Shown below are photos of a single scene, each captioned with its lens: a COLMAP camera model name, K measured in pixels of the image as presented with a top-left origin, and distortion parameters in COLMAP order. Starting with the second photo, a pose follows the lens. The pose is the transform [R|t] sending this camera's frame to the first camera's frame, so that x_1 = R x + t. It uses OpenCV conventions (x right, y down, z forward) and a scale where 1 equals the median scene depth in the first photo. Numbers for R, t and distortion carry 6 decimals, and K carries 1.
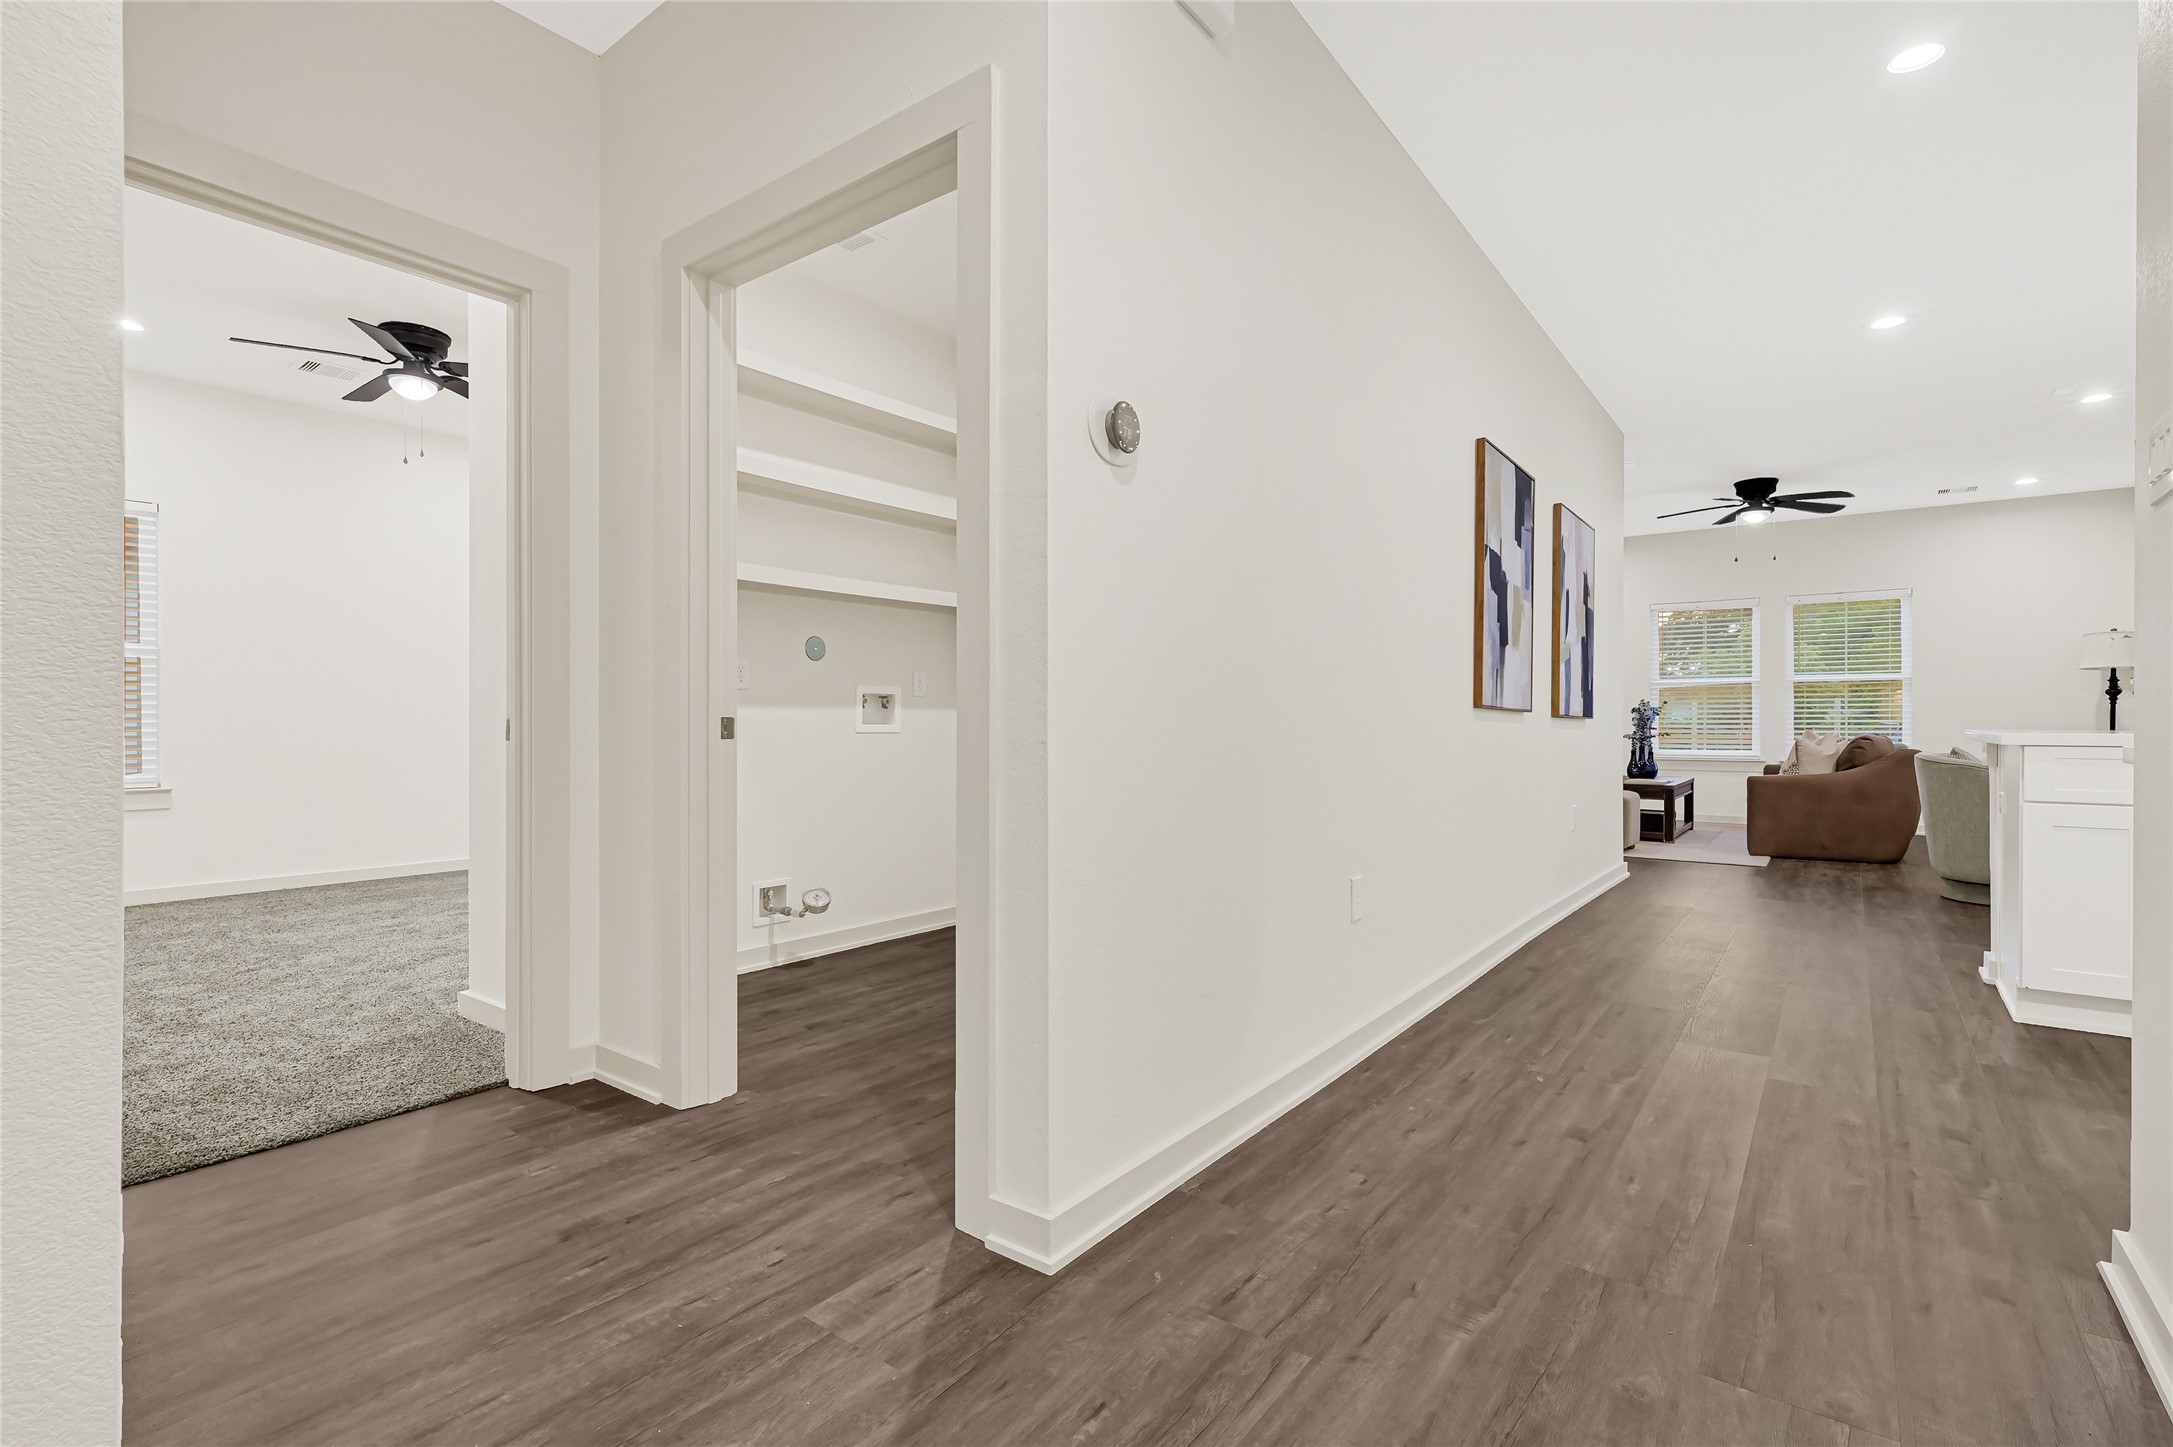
lens RADIAL K [[1001.2, 0, 1097.5], [0, 1001.2, 728.5], [0, 0, 1]] dist [-0.001343, 0.000428]
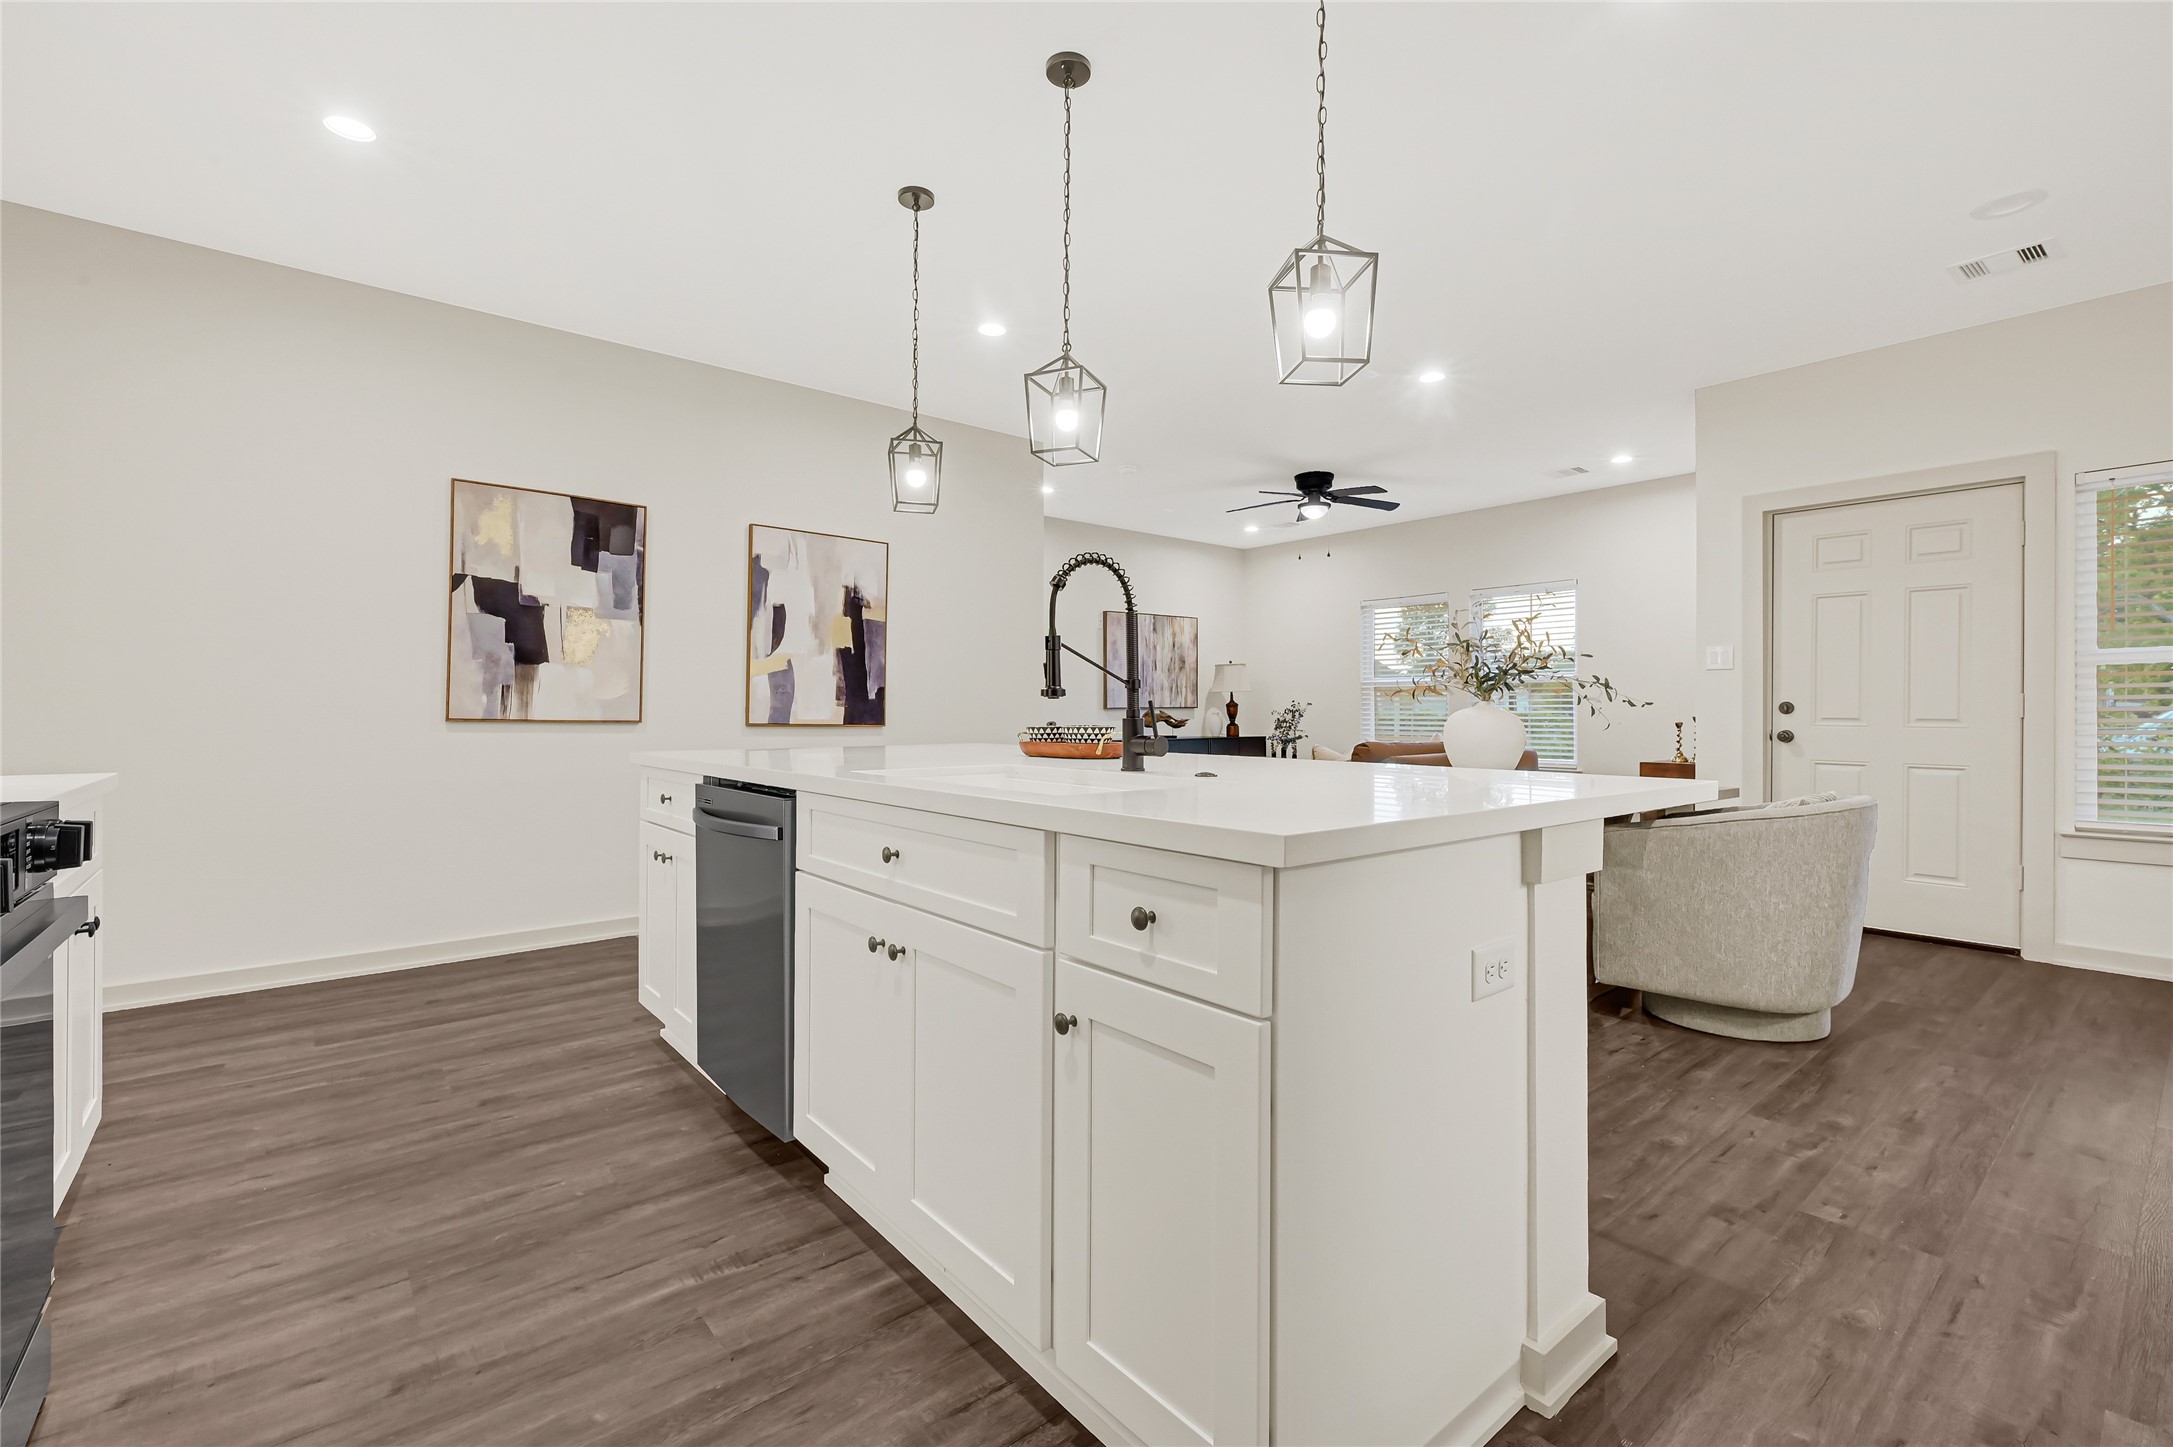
lens RADIAL K [[939.9, 0, 1070.6], [0, 939.9, 701.2], [0, 0, 1]] dist [0.000997, -0.000193]
pose [[0.966466, 0.000079, -0.256794, 0.684925], [-0.005278, 0.999795, -0.019558, -0.011005], [0.256740, 0.020257, 0.966268, 0.071093]]
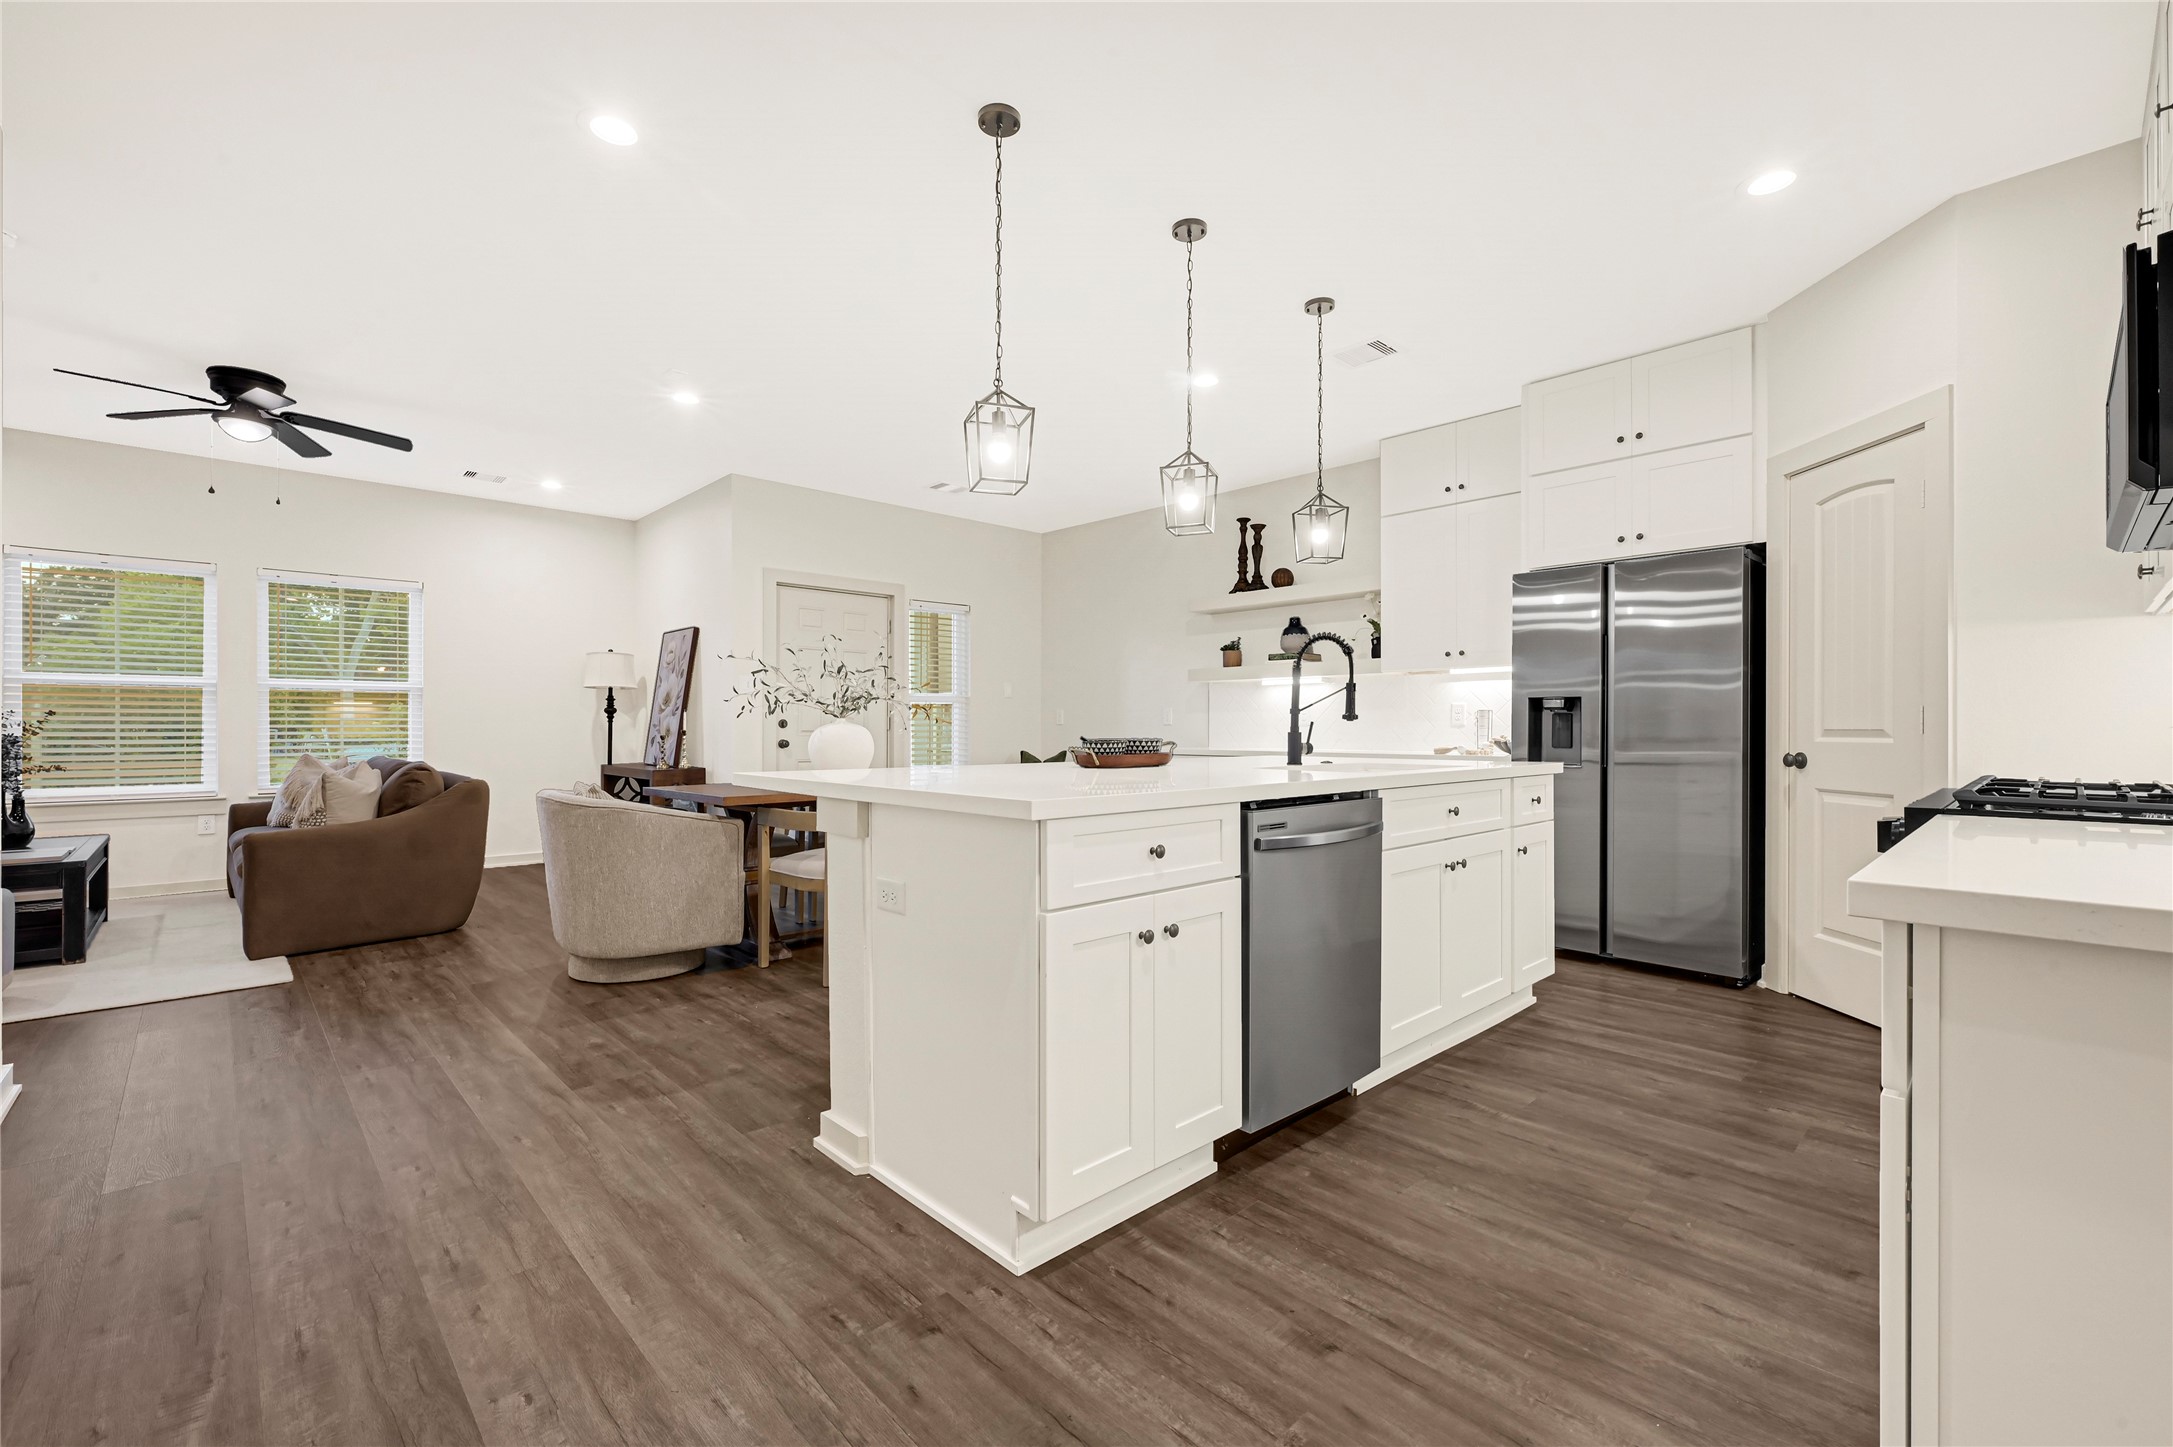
lens RADIAL K [[939.9, 0, 1082.2], [0, 939.9, 720.1], [0, 0, 1]] dist [0.000997, -0.000193]
pose [[0.175605, 0.007855, 0.984429, 0.157862], [0.008673, 0.999917, -0.009525, -0.013859], [-0.984423, 0.010211, 0.175522, 0.370550]]
